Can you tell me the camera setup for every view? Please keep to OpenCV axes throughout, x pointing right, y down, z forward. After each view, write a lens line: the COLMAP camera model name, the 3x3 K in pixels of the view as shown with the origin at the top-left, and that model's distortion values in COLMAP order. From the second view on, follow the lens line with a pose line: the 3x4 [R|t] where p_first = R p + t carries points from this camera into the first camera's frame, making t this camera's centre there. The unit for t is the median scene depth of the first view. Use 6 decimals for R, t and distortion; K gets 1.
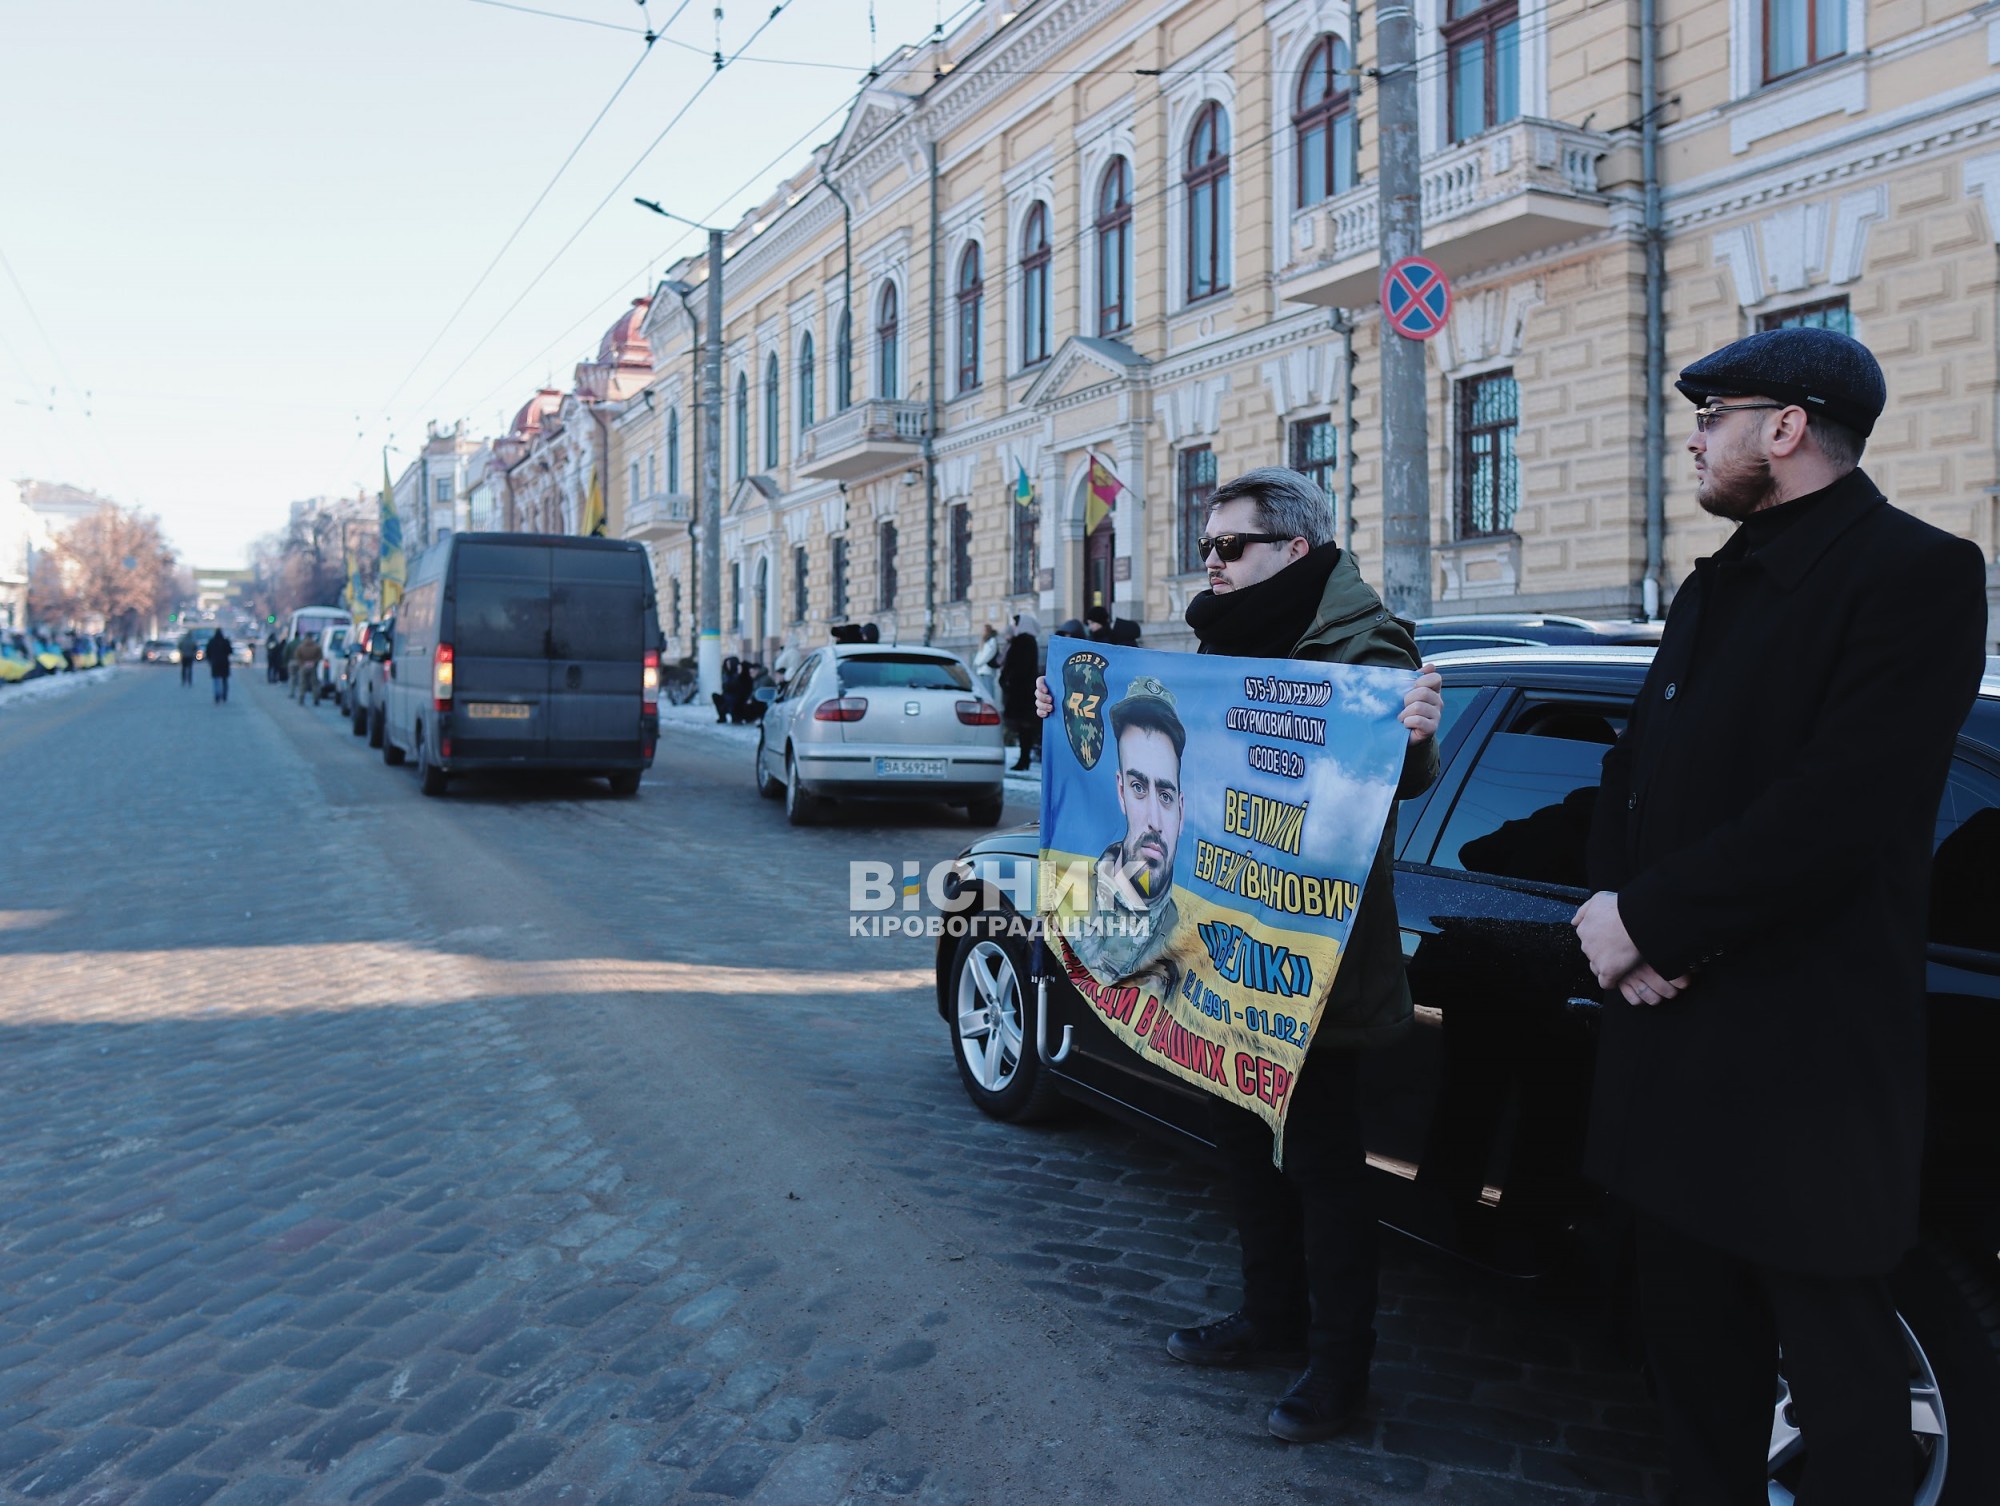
lens RADIAL K [[1684.0, 0, 997.5], [0, 1684.0, 744.5], [0, 0, 1]] dist [-0.101182, 0.052771]
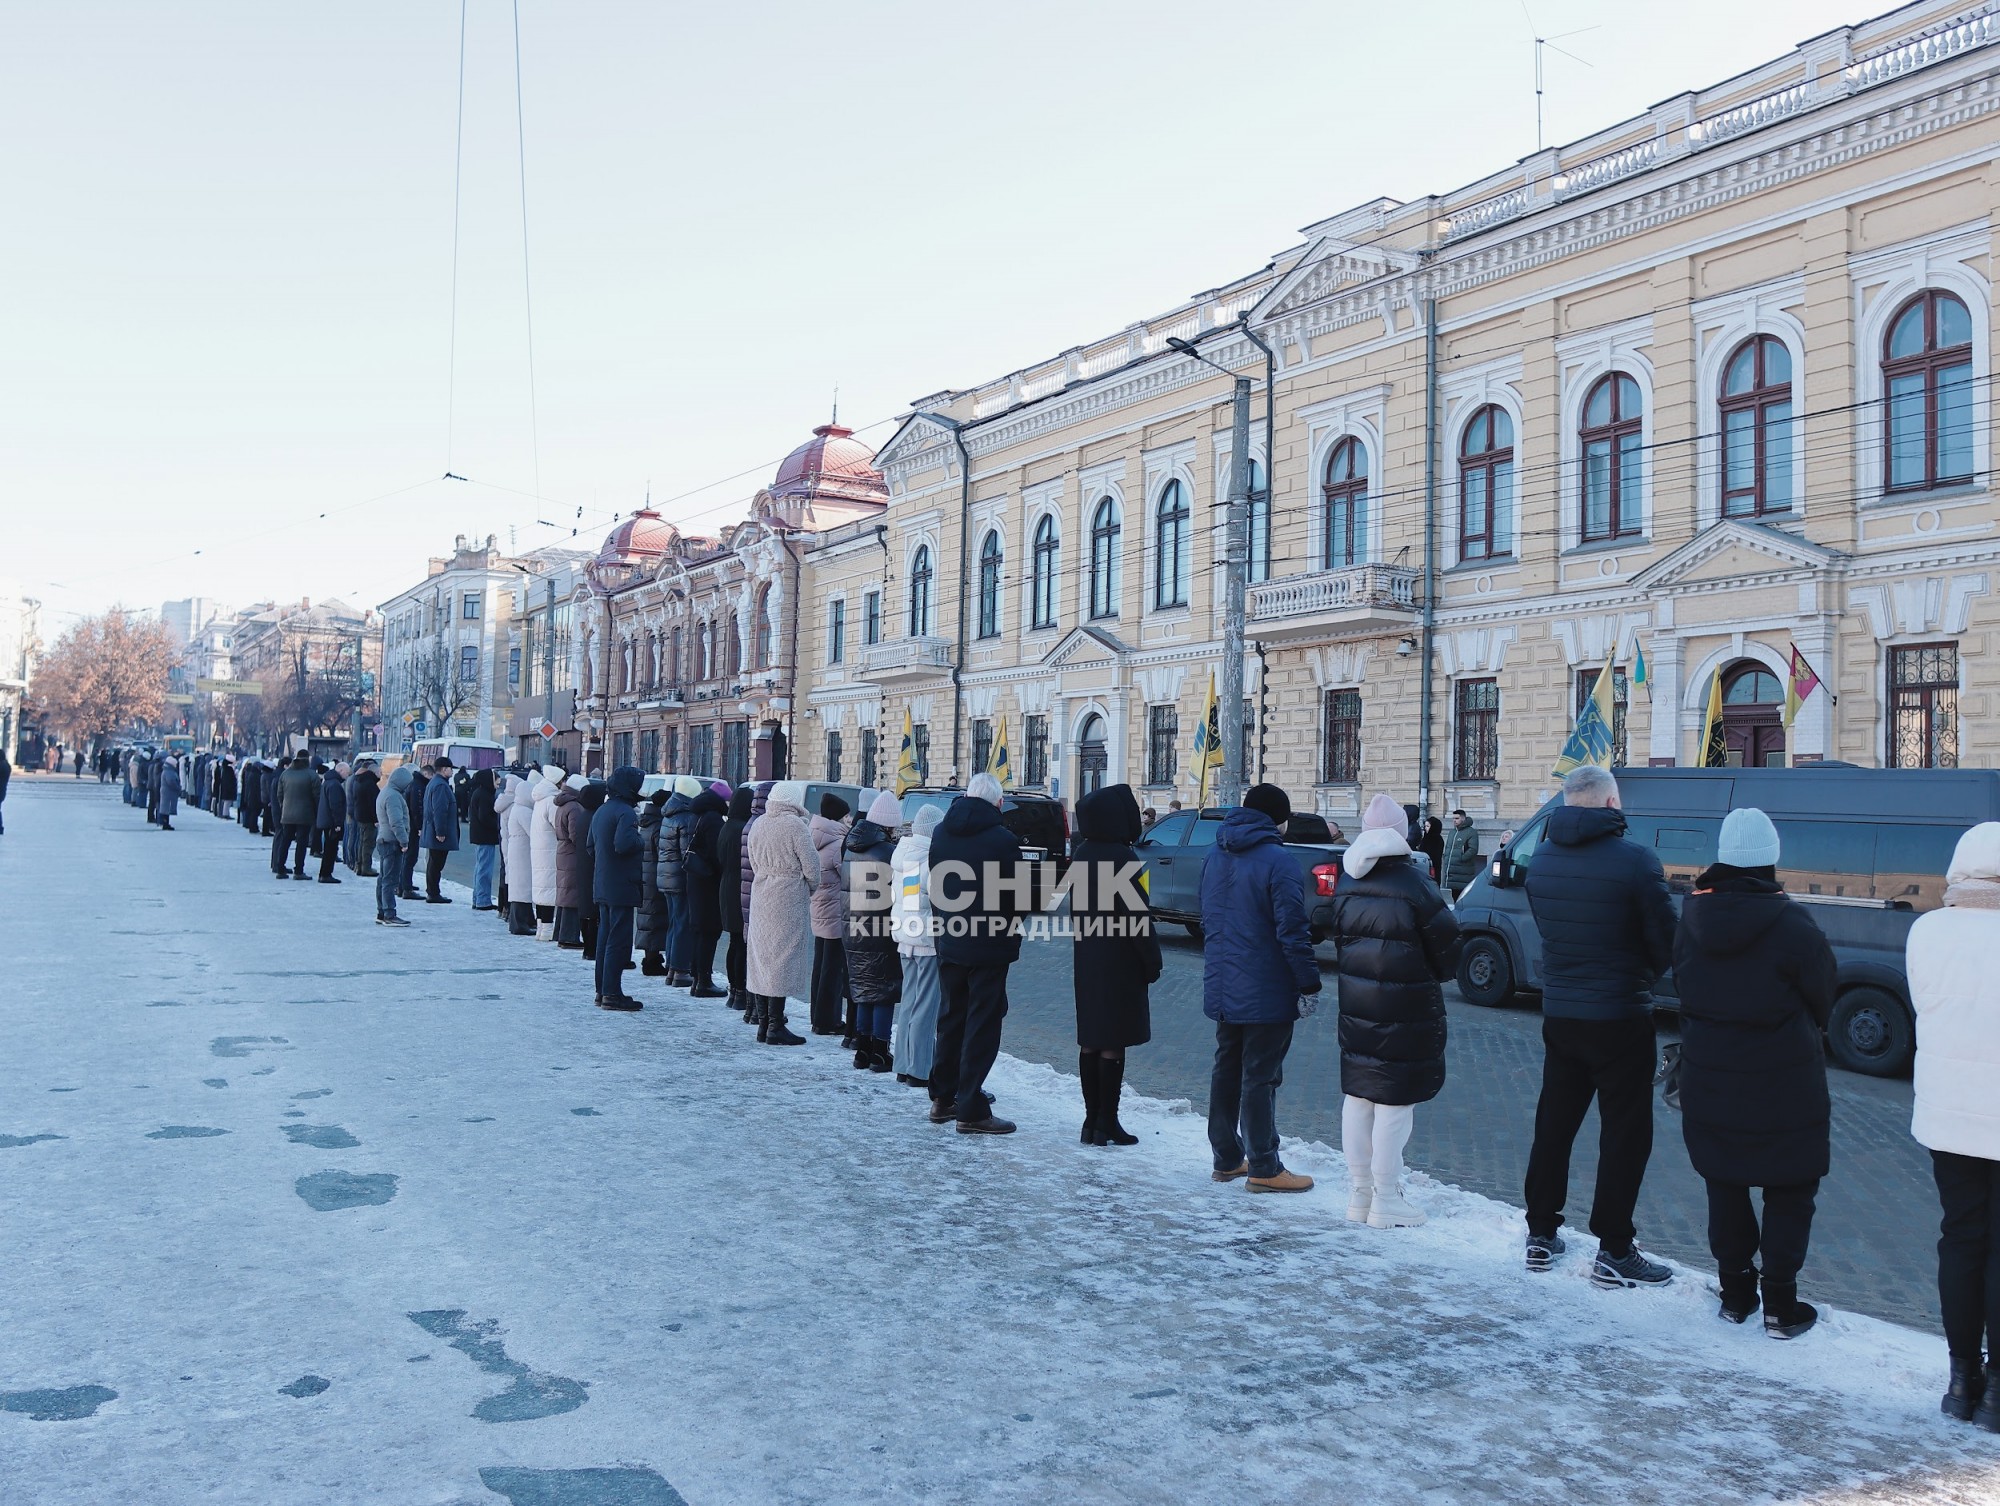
lens RADIAL K [[1684.0, 0, 1000.2], [0, 1684.0, 751.8], [0, 0, 1]] dist [-0.101182, 0.052771]
pose [[0.995527, 0.031825, 0.088956, -0.340947], [-0.025343, 0.997005, -0.073062, -0.024224], [-0.091015, 0.070481, 0.993352, 0.083234]]
